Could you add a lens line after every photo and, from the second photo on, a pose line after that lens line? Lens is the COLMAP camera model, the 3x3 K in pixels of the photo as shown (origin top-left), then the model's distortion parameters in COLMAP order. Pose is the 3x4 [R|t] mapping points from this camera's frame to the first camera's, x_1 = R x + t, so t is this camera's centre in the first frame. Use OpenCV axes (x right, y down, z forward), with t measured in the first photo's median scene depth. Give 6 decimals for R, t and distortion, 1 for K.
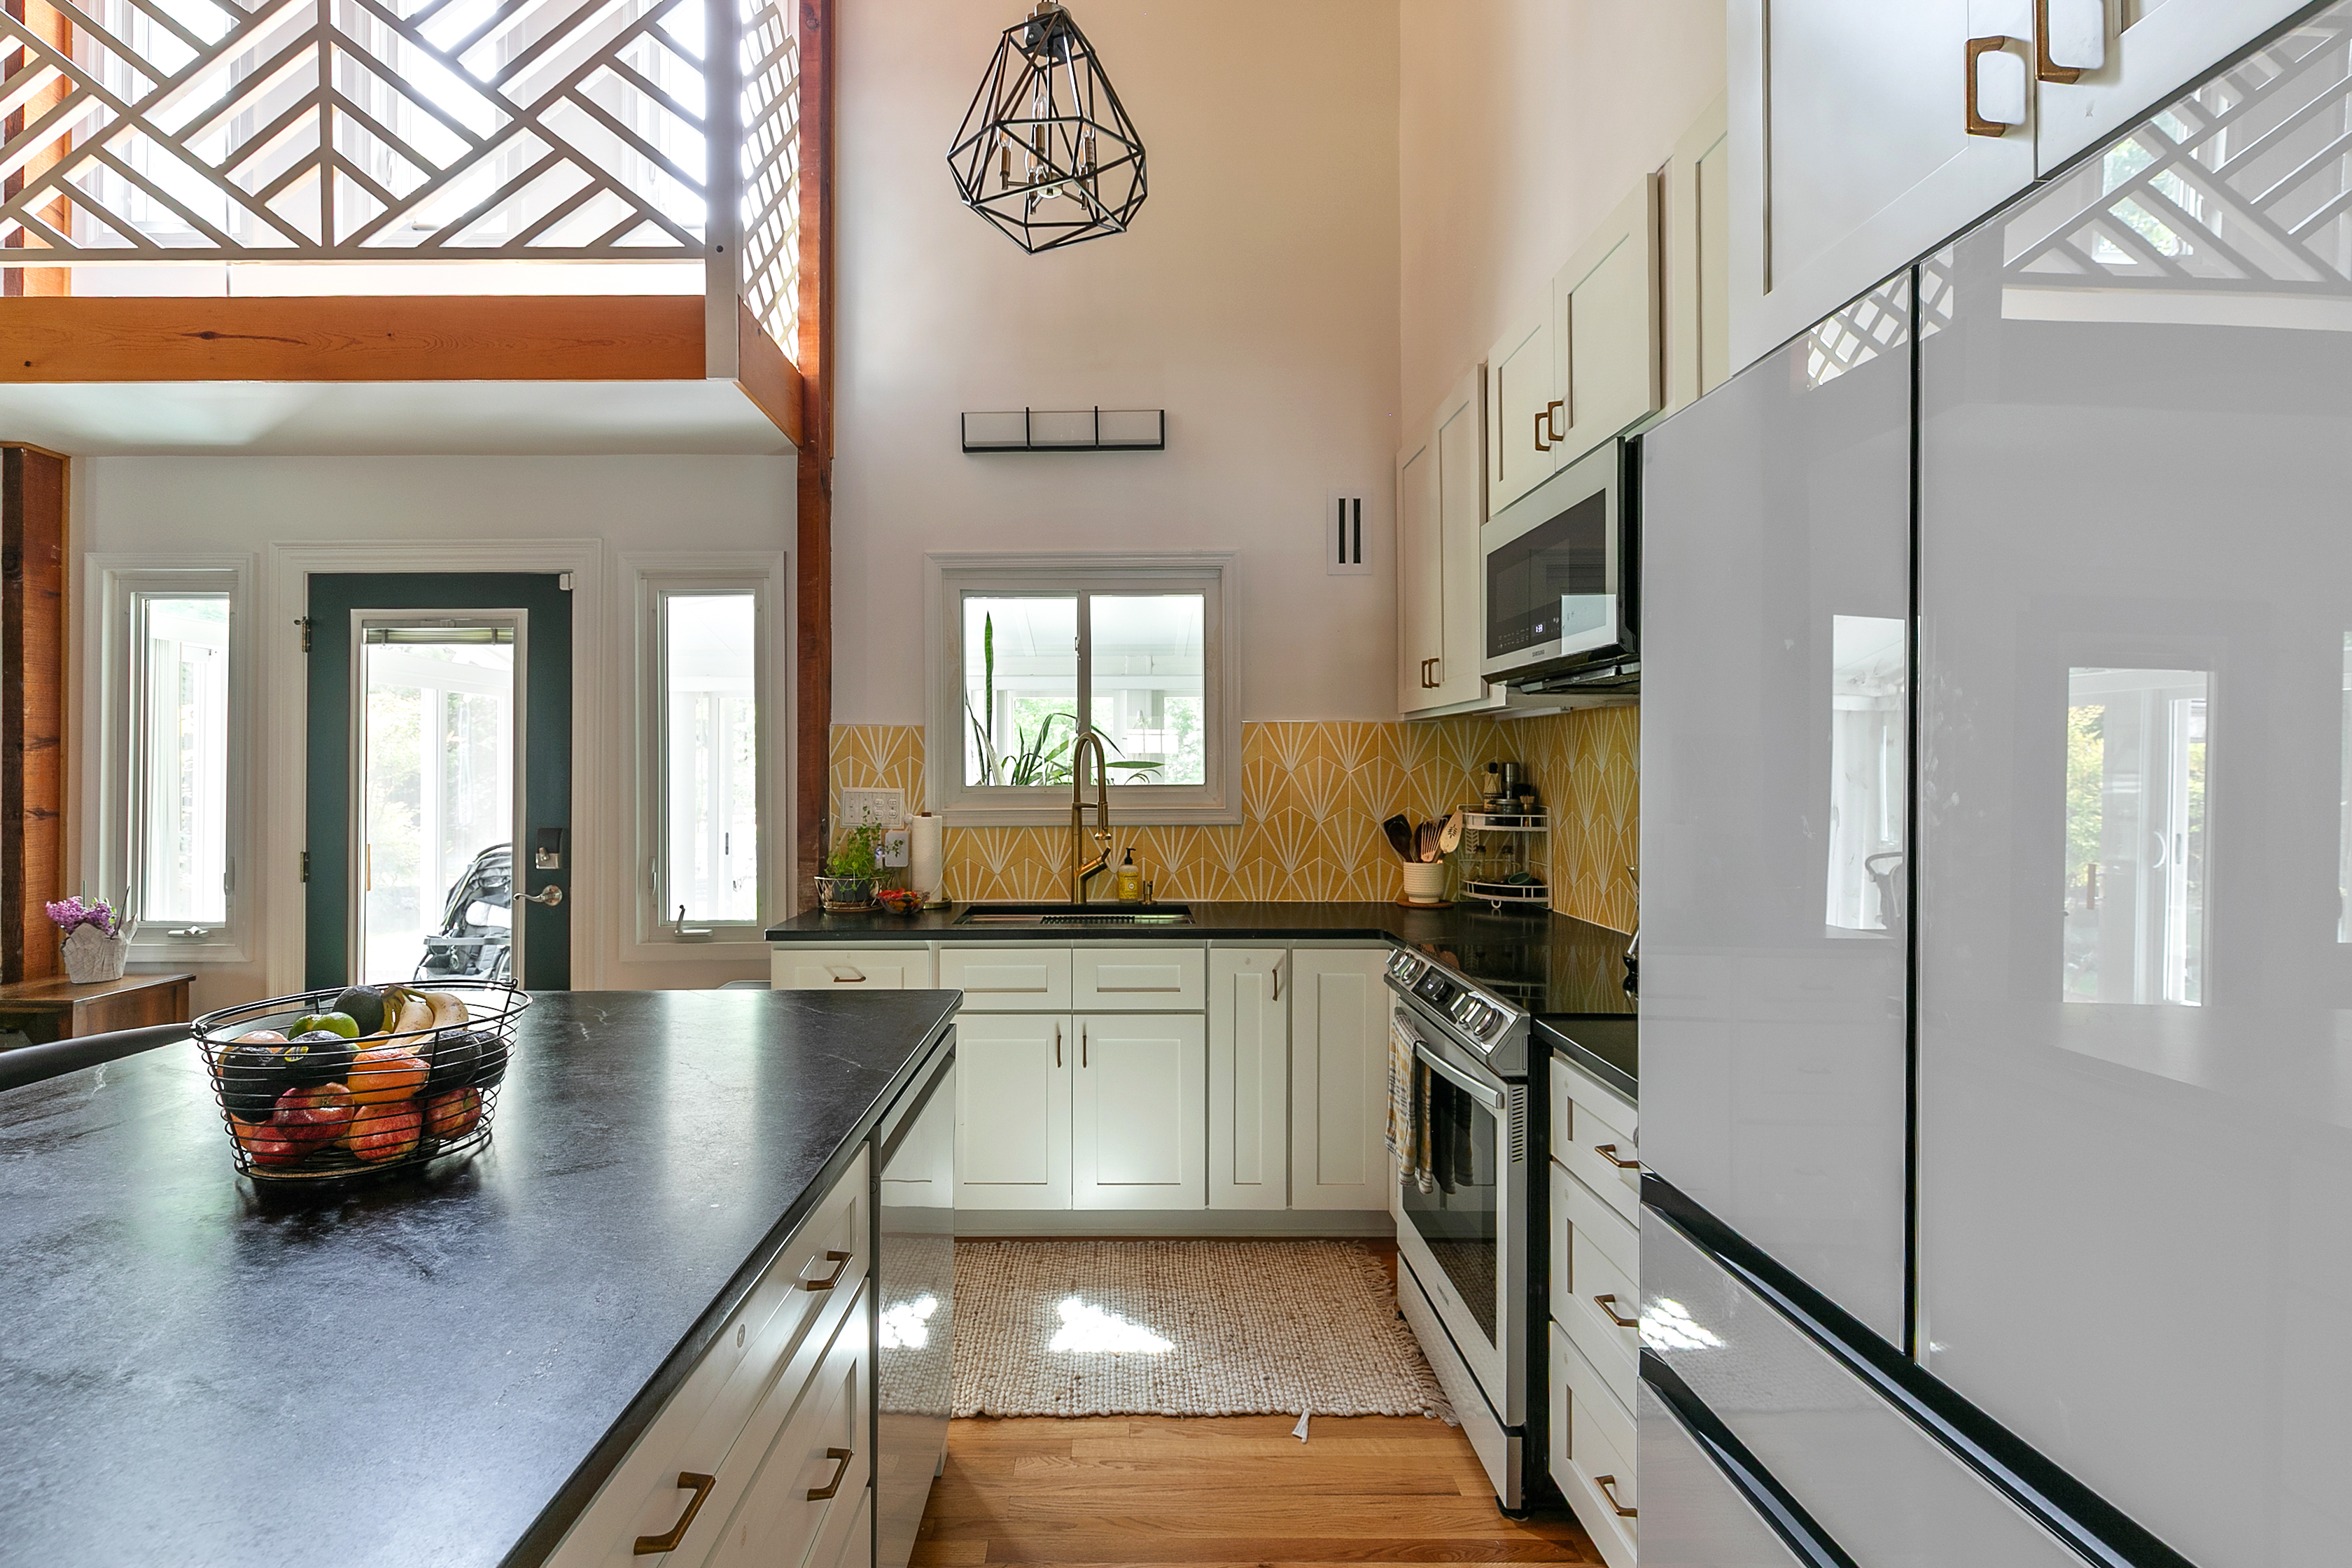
lens RADIAL K [[1089.8, 0, 1122.5], [0, 1089.8, 762.0], [0, 0, 1]] dist [-0.005737, 0.001125]
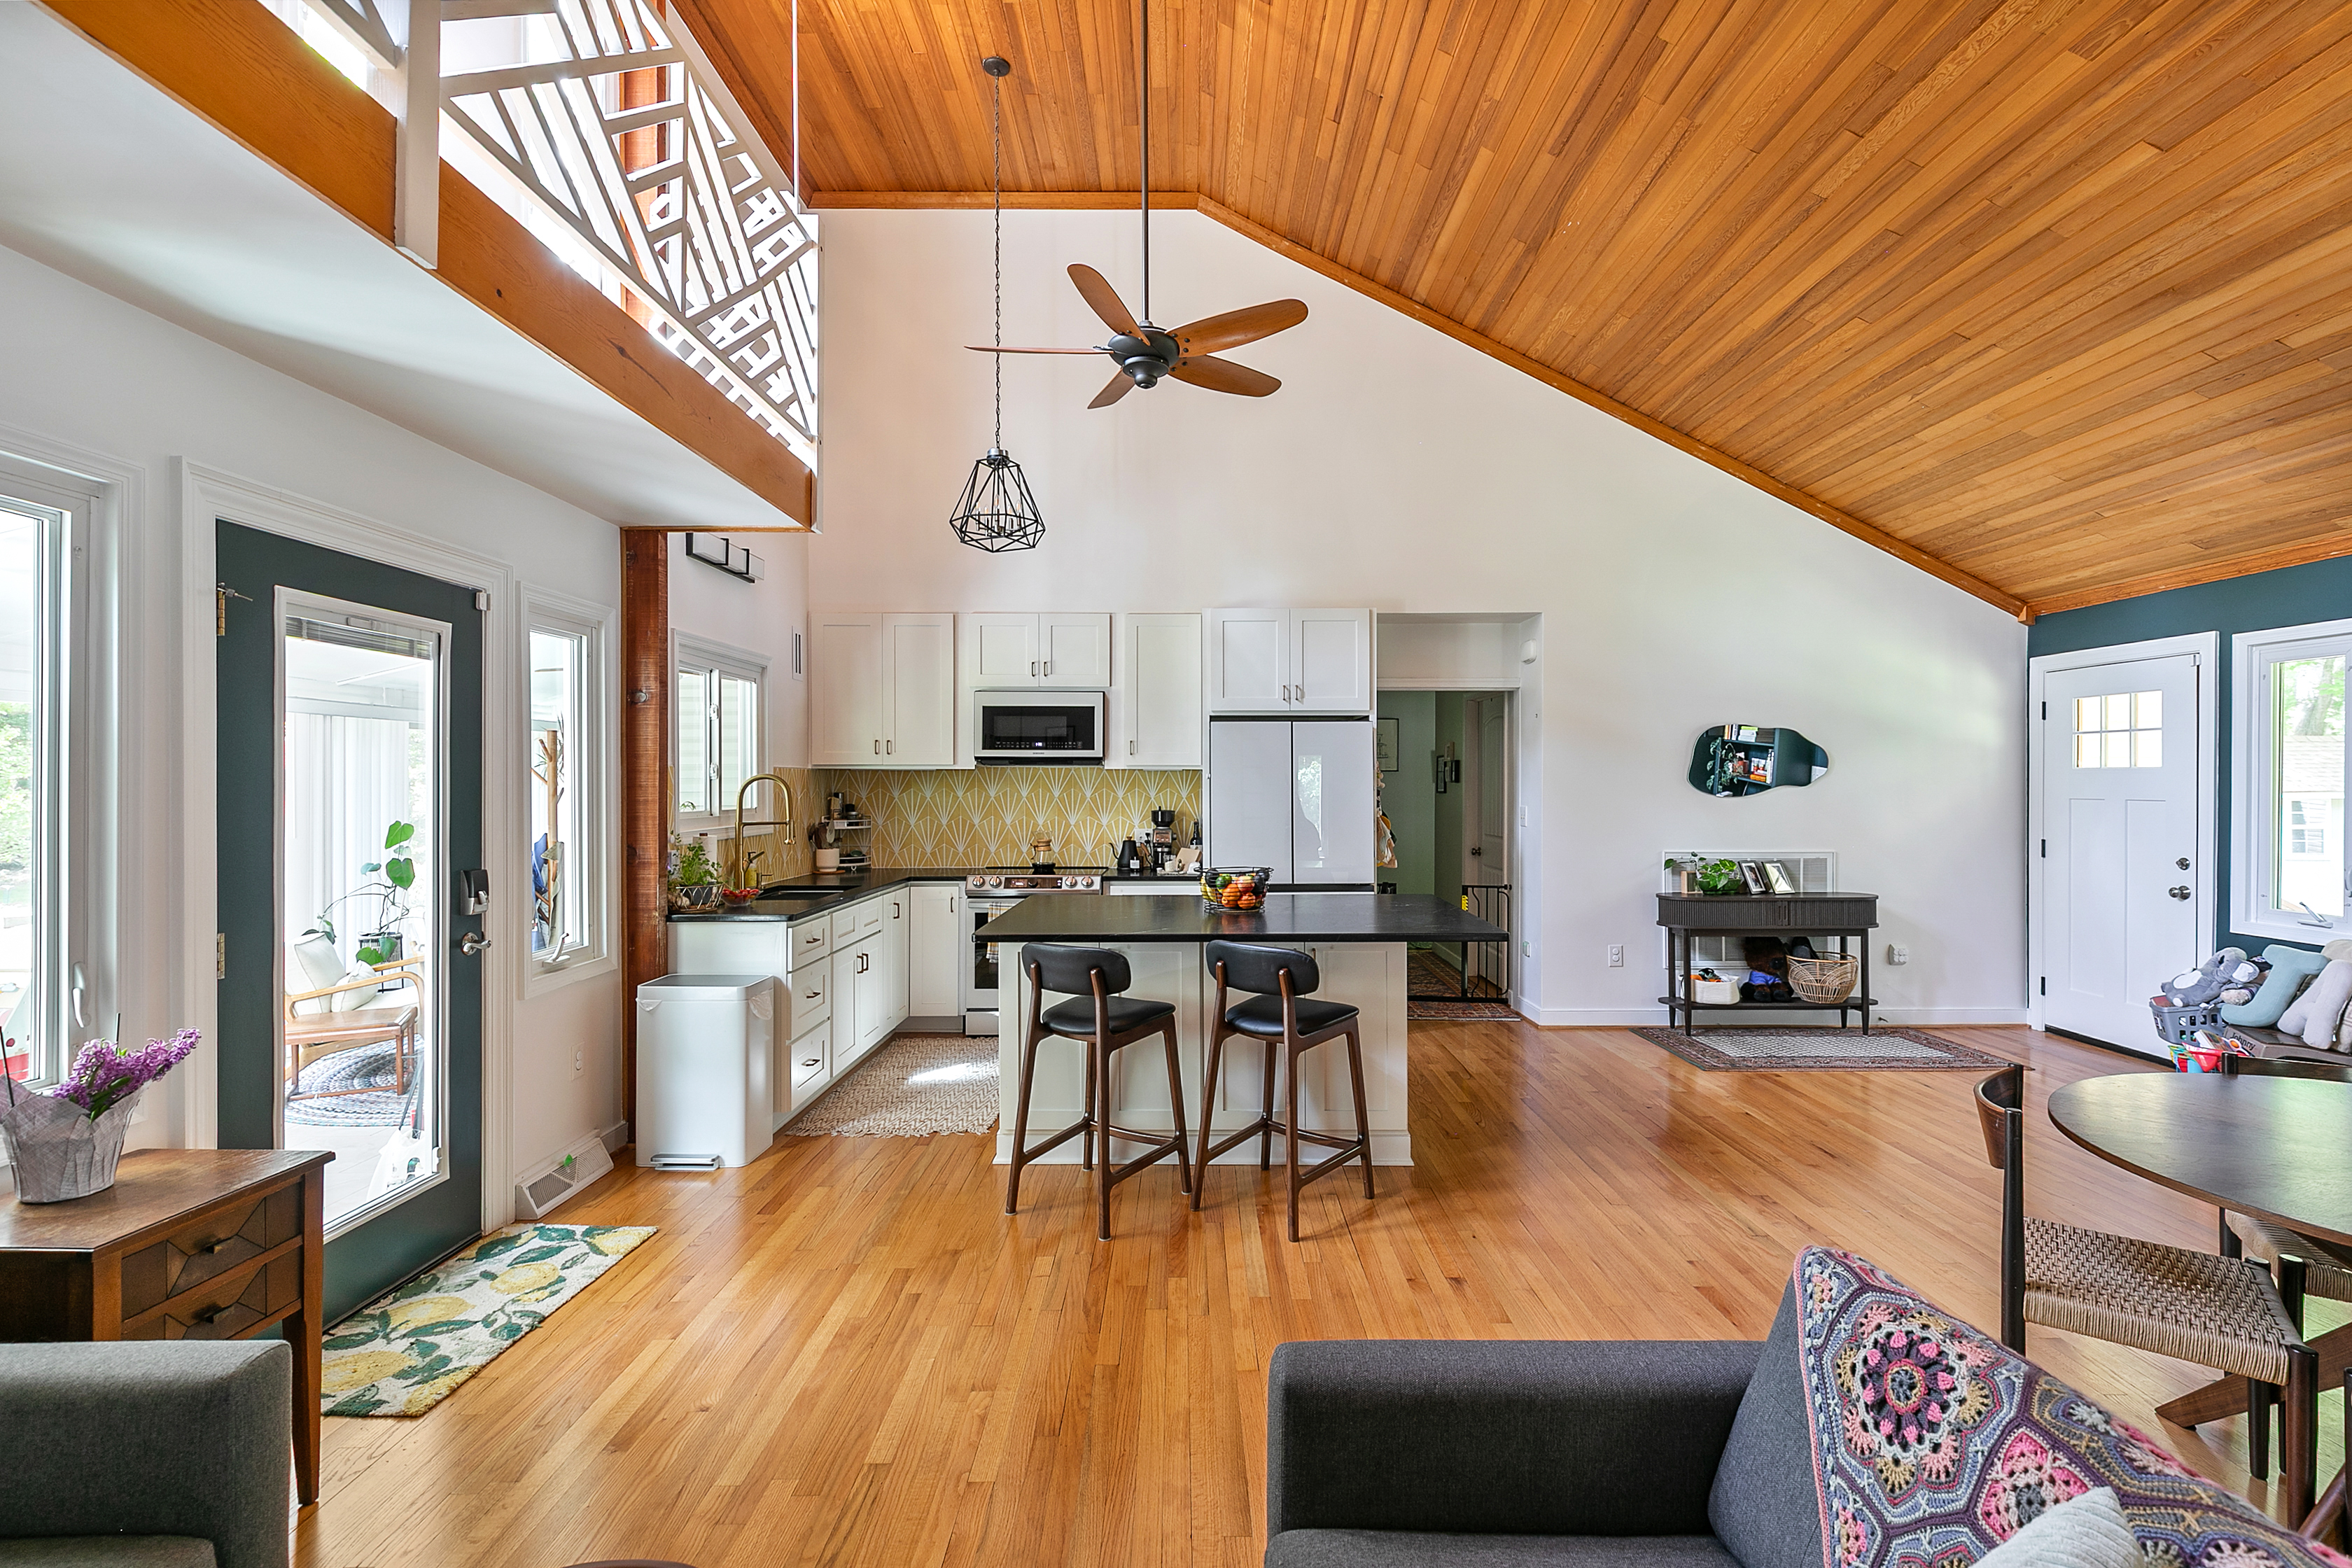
lens RADIAL K [[1059.7, 0, 1182.6], [0, 1059.7, 782.2], [0, 0, 1]] dist [0.015379, -0.005414]
pose [[0.004192, 0.004787, 0.999980, -1.469517], [-0.004770, 0.999977, -0.004767, -0.011300], [-0.999980, -0.004750, 0.004214, 0.413769]]
